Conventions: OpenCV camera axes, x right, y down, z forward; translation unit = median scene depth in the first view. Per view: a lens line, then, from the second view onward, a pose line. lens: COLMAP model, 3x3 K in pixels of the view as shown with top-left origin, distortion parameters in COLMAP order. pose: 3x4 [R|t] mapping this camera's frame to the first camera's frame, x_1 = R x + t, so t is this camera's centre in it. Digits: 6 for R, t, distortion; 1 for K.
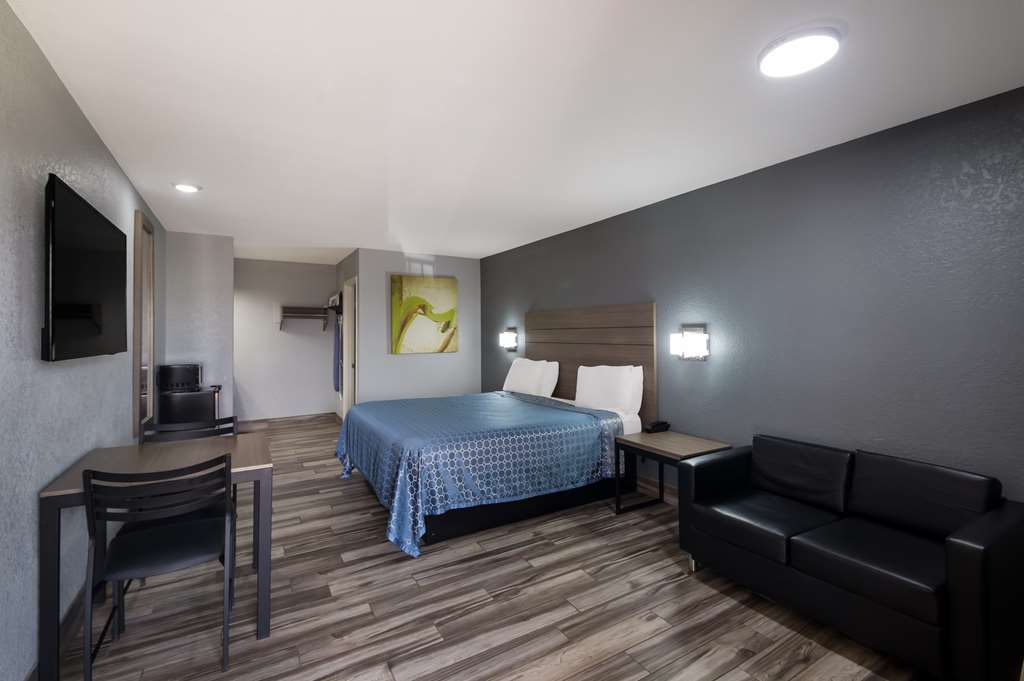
lens RADIAL K [[453.9, 0, 523.4], [0, 453.9, 332.9], [0, 0, 1]] dist [0.001530, 0.000351]
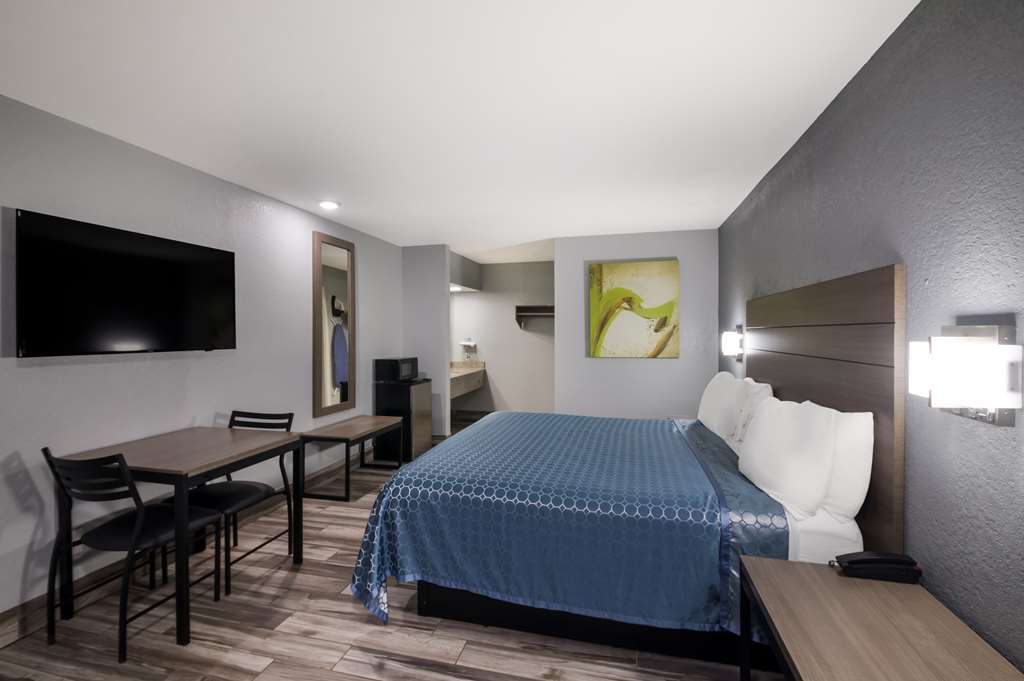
lens RADIAL K [[464.2, 0, 497.0], [0, 464.2, 335.7], [0, 0, 1]] dist [-0.002471, -0.000318]
pose [[0.691914, 0.008917, -0.721925, 0.217404], [0.000040, 0.999923, 0.012389, -0.004914], [0.721980, -0.008601, 0.691860, 0.278860]]
